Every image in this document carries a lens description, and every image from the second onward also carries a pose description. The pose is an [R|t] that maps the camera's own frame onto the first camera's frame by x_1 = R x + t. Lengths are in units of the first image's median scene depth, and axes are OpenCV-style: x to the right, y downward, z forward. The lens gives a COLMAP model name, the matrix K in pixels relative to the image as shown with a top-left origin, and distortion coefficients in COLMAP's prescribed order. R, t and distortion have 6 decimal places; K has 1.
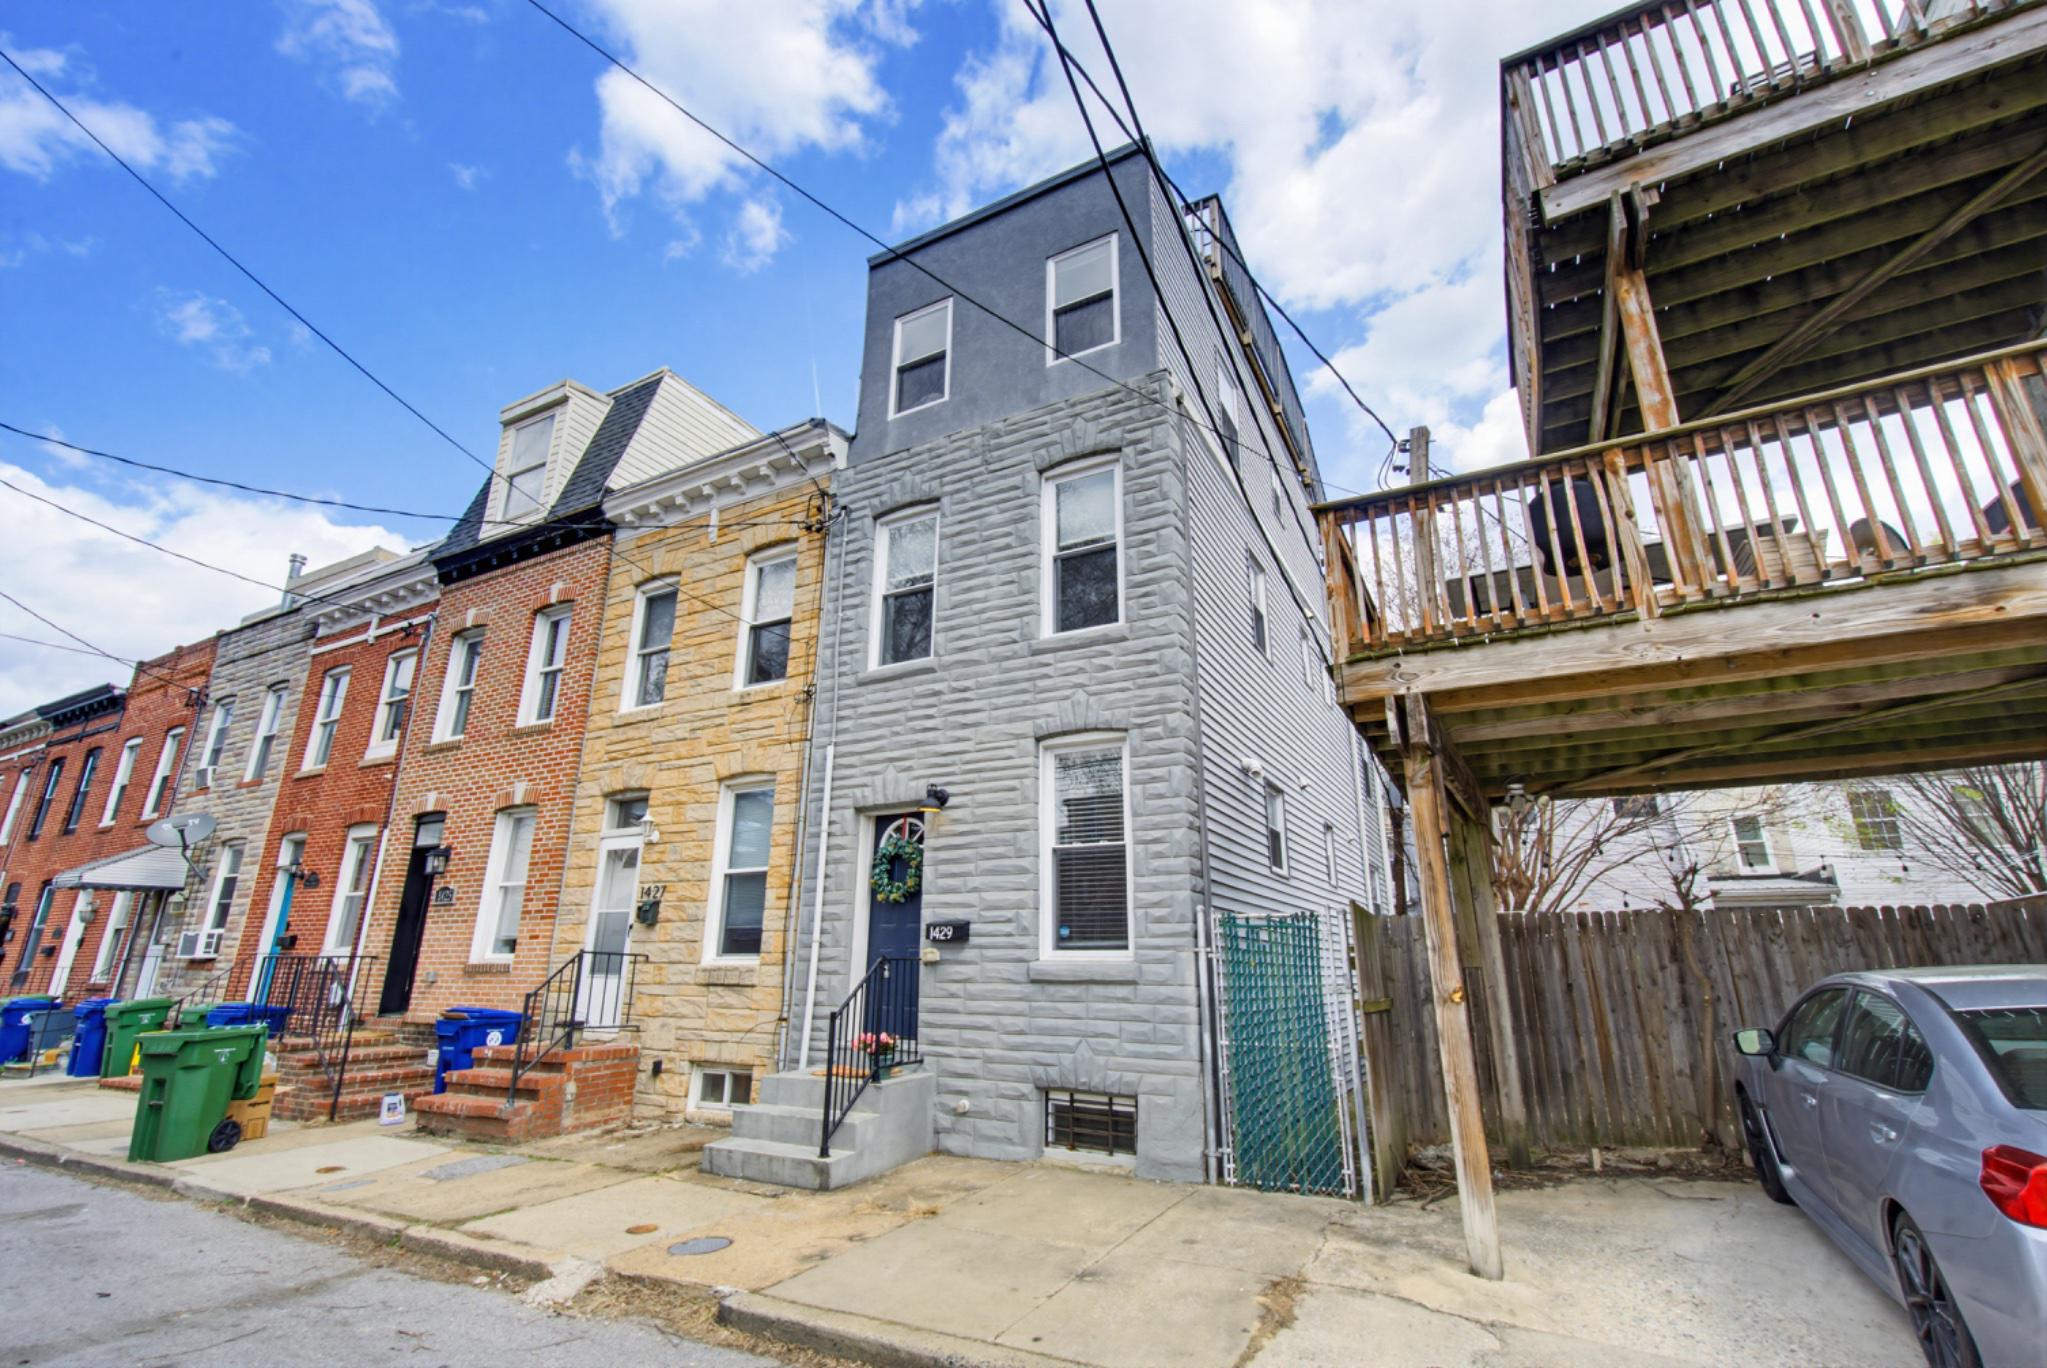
lens RADIAL K [[896.9, 0, 1023.5], [0, 896.9, 684.0], [0, 0, 1]] dist [0.007390, -0.000015]
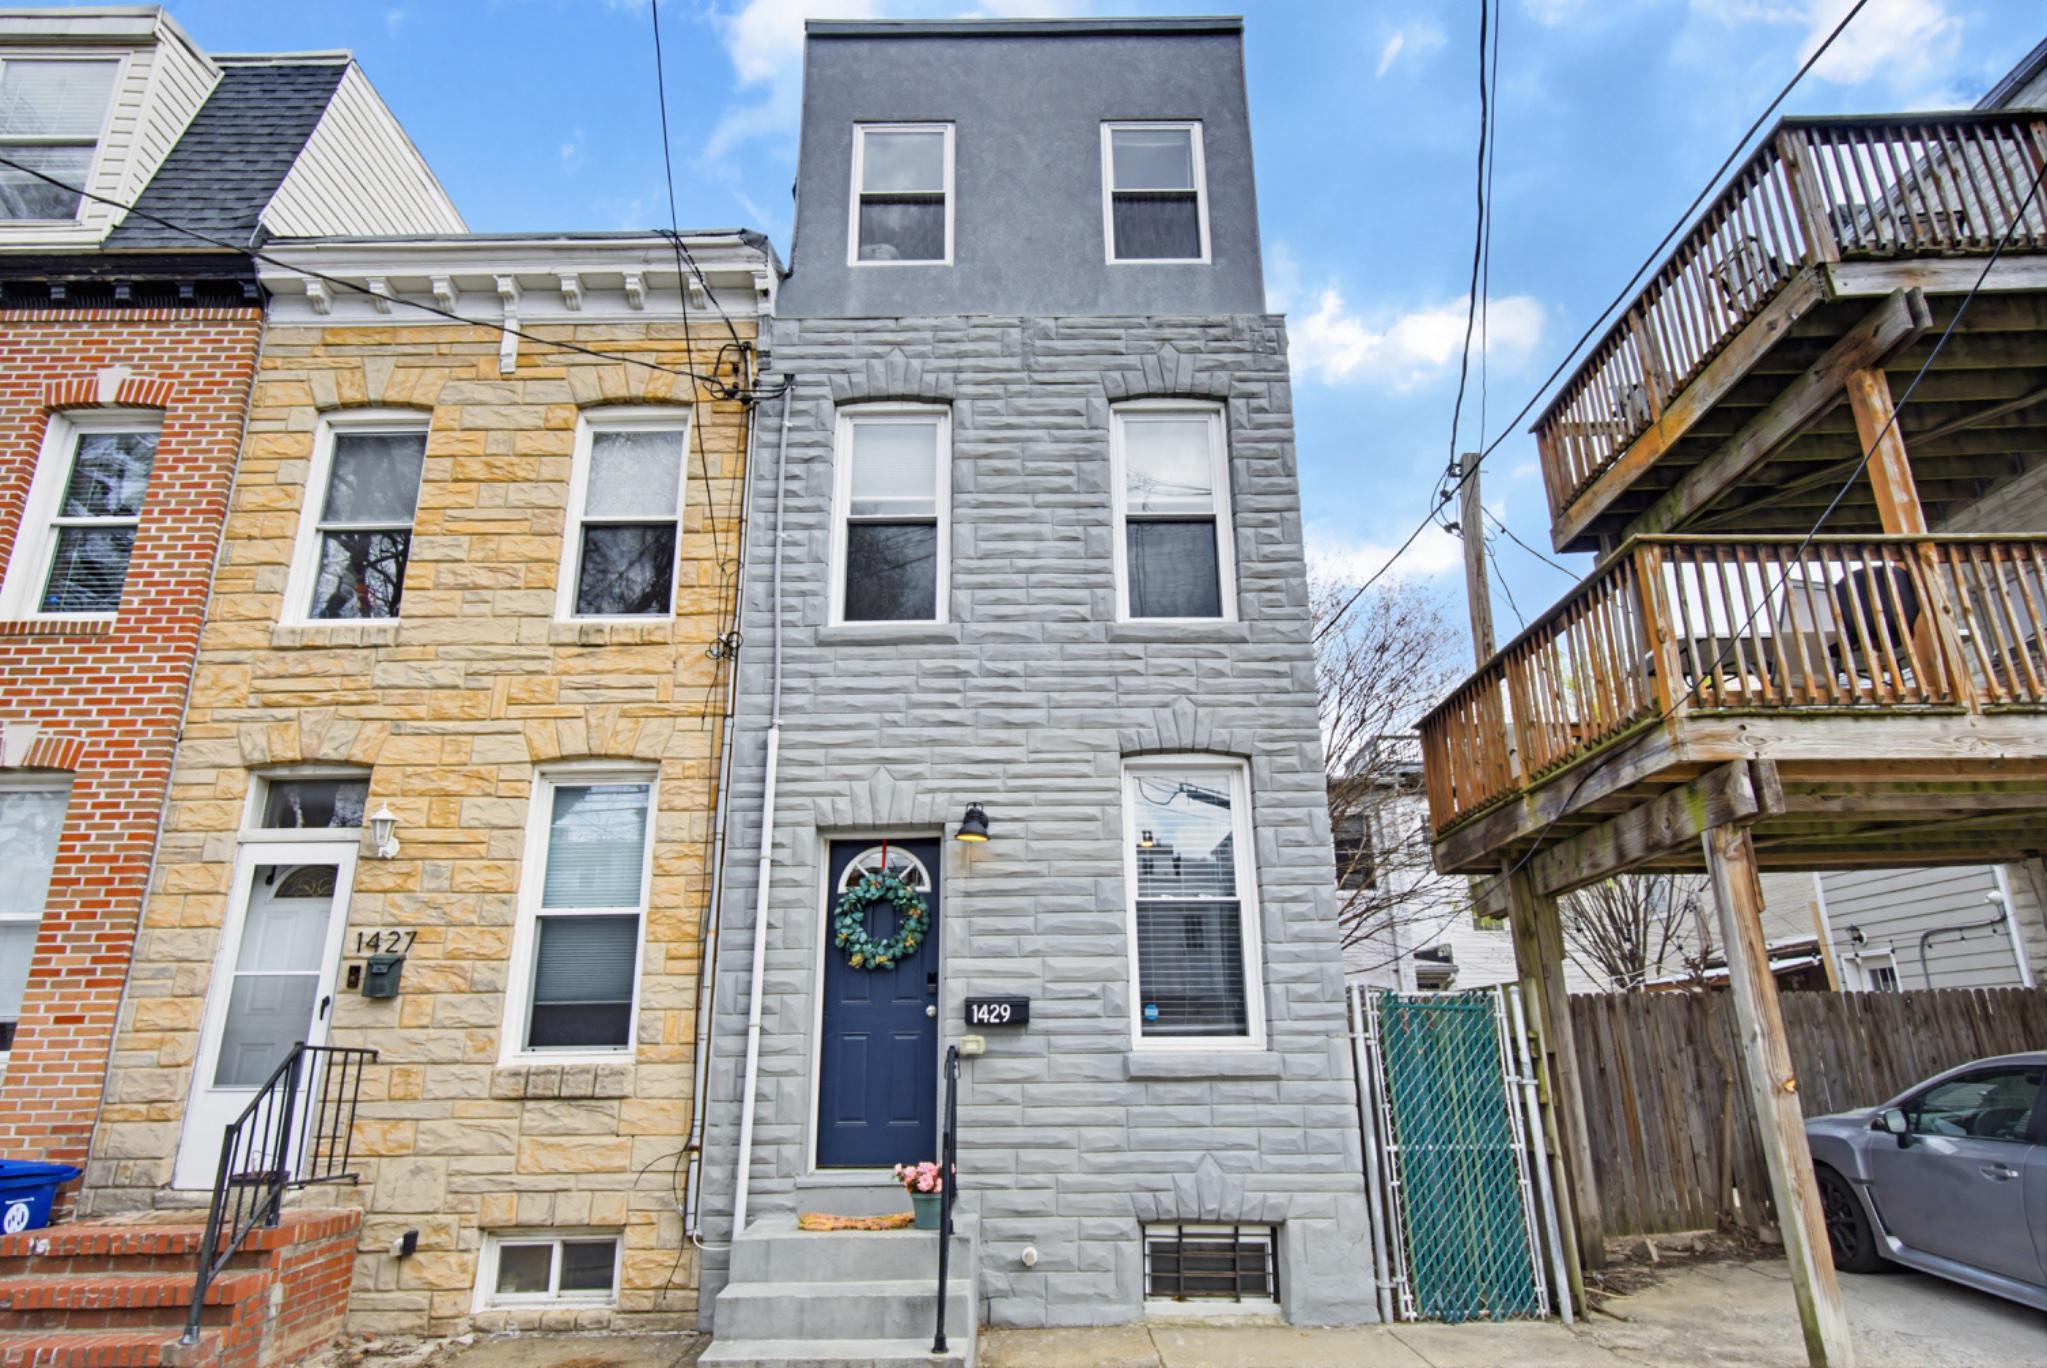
lens RADIAL K [[1158.1, 0, 1031.0], [0, 1158.1, 682.2], [0, 0, 1]] dist [0.017473, -0.007808]
pose [[0.880705, 0.130801, 0.455247, -0.461924], [-0.129407, 0.990995, -0.034386, 0.041001], [-0.455645, -0.028628, 0.889701, 0.160184]]
